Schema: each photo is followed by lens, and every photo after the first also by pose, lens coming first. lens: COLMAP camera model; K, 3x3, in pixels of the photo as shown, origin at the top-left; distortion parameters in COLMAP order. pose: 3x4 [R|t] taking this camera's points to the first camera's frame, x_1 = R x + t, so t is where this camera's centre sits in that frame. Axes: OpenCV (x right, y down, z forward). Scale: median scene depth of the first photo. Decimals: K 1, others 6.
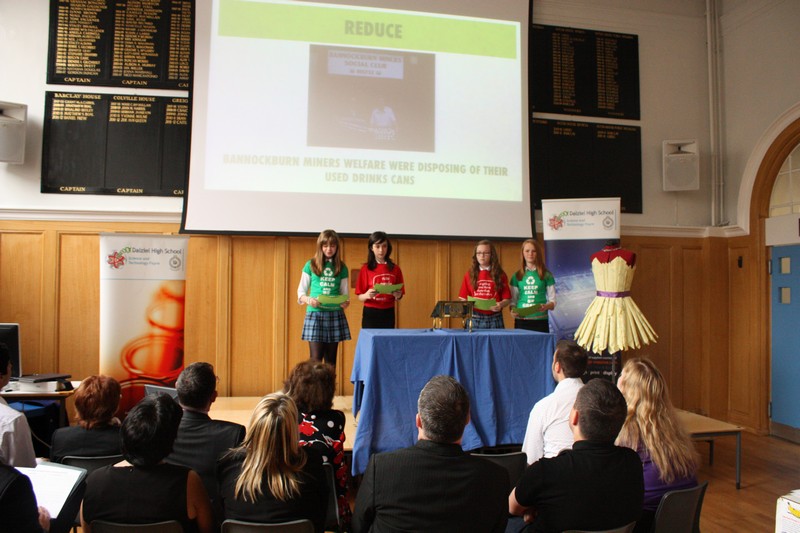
lens RADIAL K [[664.0, 0, 402.9], [0, 664.0, 267.8], [0, 0, 1]] dist [-0.161776, 0.149471]
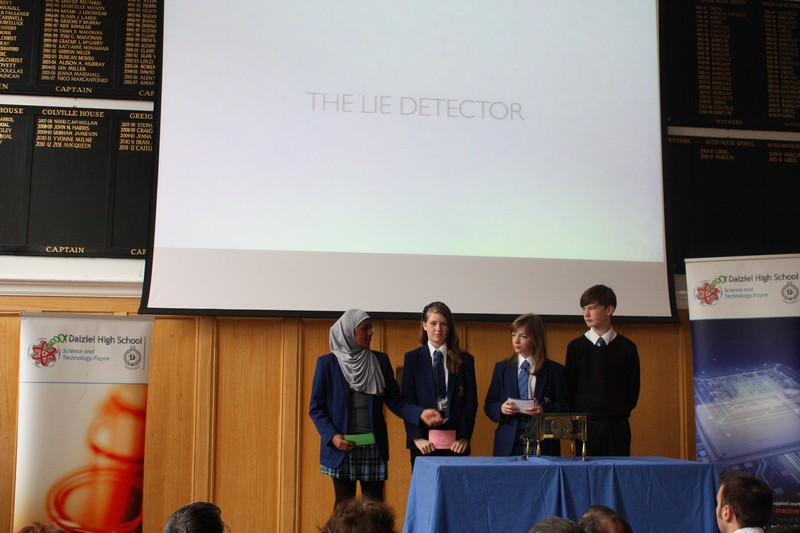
lens RADIAL K [[1040.4, 0, 404.0], [0, 1040.4, 266.6], [0, 0, 1]] dist [-0.099145, 0.258721]
pose [[0.998734, -0.009047, -0.049478, -0.019068], [0.004301, 0.995449, -0.095203, 0.001367], [0.050114, 0.094870, 0.994228, -0.041276]]
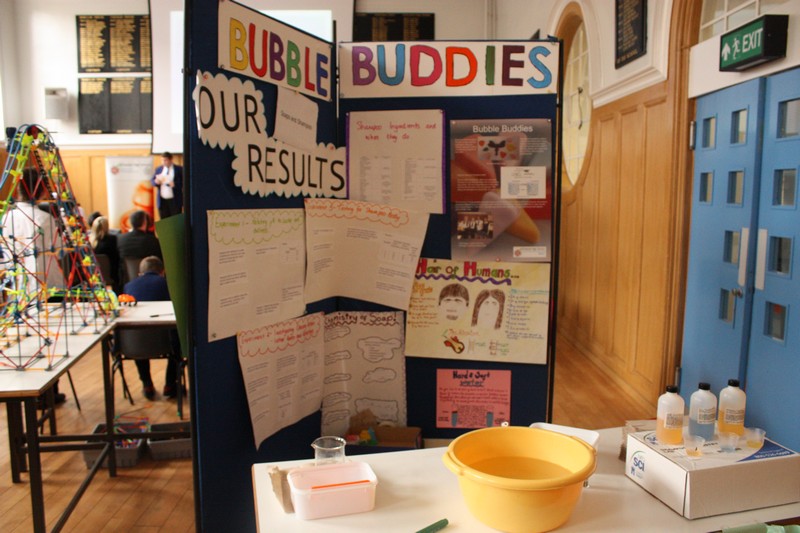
lens RADIAL K [[664.0, 0, 402.9], [0, 664.0, 267.8], [0, 0, 1]] dist [-0.161776, 0.149471]
pose [[0.982651, 0.018928, -0.184497, 0.680011], [0.009053, 0.988697, 0.149651, -0.004724], [0.185245, -0.148725, 0.971373, -0.661572]]
